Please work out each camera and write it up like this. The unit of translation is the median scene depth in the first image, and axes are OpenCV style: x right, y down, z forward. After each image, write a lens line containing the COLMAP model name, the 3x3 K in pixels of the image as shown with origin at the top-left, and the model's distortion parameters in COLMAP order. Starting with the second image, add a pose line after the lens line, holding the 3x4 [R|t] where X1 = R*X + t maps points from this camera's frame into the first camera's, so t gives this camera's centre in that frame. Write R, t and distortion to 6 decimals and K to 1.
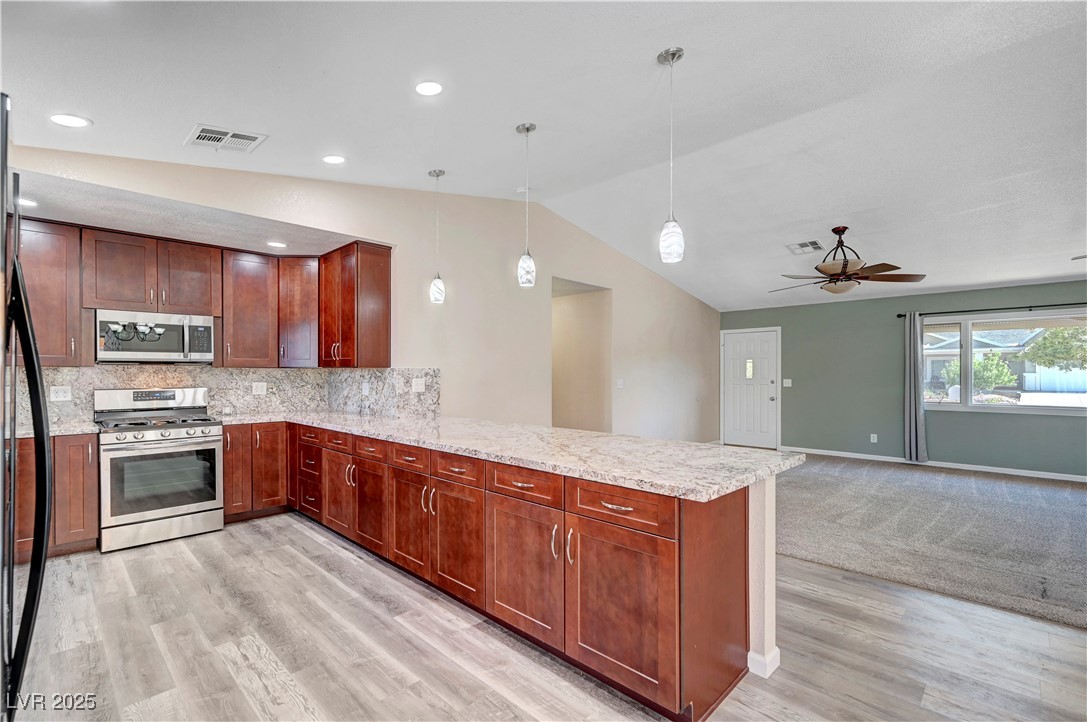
lens RADIAL K [[483.1, 0, 549.4], [0, 483.1, 375.2], [0, 0, 1]] dist [0.003382, -0.000753]
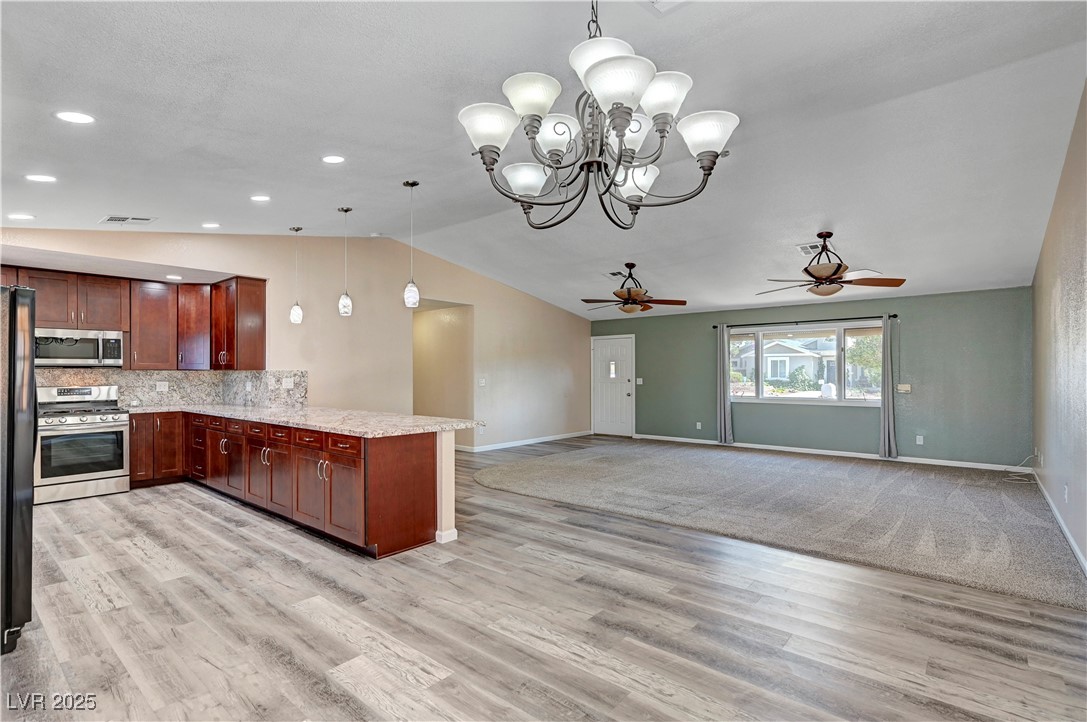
lens RADIAL K [[493.0, 0, 547.7], [0, 493.0, 370.8], [0, 0, 1]] dist [-0.004947, 0.001480]
pose [[0.996006, -0.001730, 0.089268, 0.334954], [0.002471, 0.999963, -0.008193, -0.000632], [-0.089250, 0.008381, 0.995974, -0.430919]]
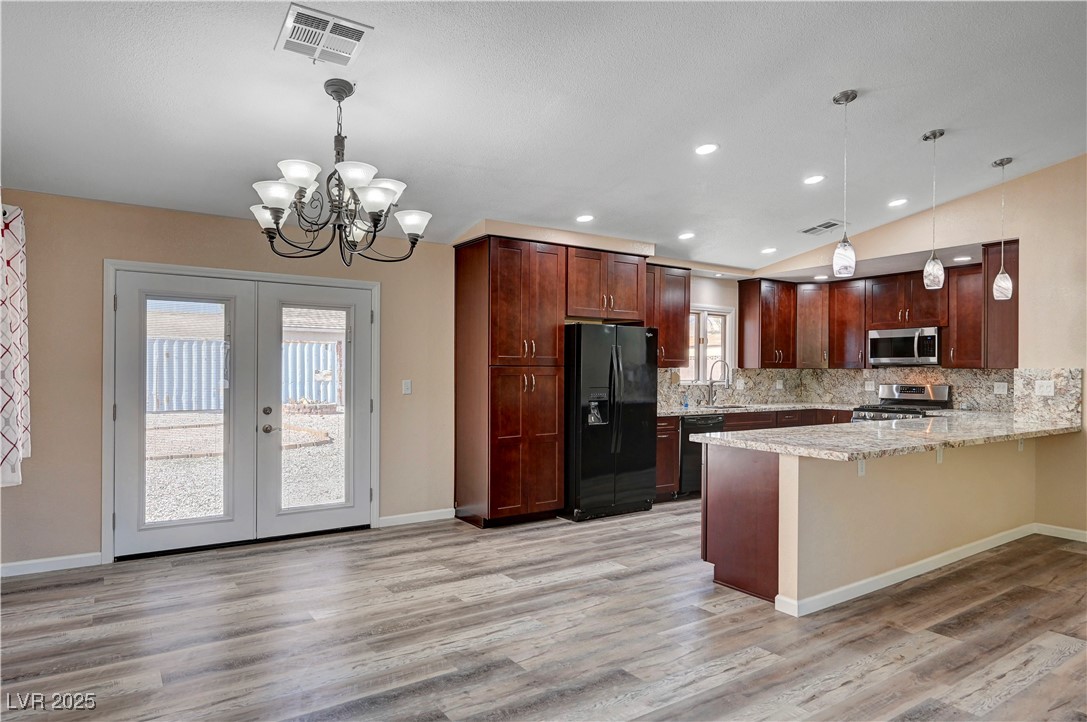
lens RADIAL K [[685.6, 0, 563.8], [0, 685.6, 369.2], [0, 0, 1]] dist [-0.000261, -0.001761]
pose [[-0.170697, -0.002820, -0.985320, 1.163526], [-0.009145, 0.999957, -0.001278, -0.004021], [0.985281, 0.008793, -0.170716, 0.369031]]
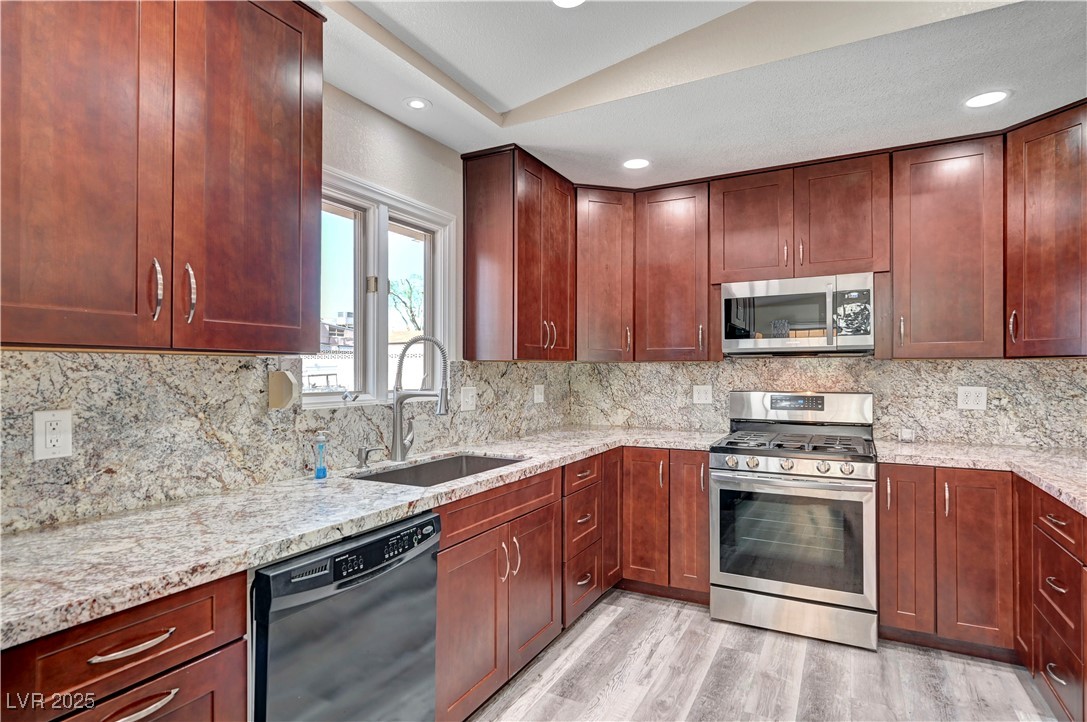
lens RADIAL K [[574.7, 0, 535.8], [0, 574.7, 370.5], [0, 0, 1]] dist [-0.002892, 0.002444]
pose [[0.262576, -0.000524, -0.964911, -0.134769], [-0.002712, 0.999996, -0.001281, -0.000825], [0.964908, 0.002954, 0.262573, 0.426138]]
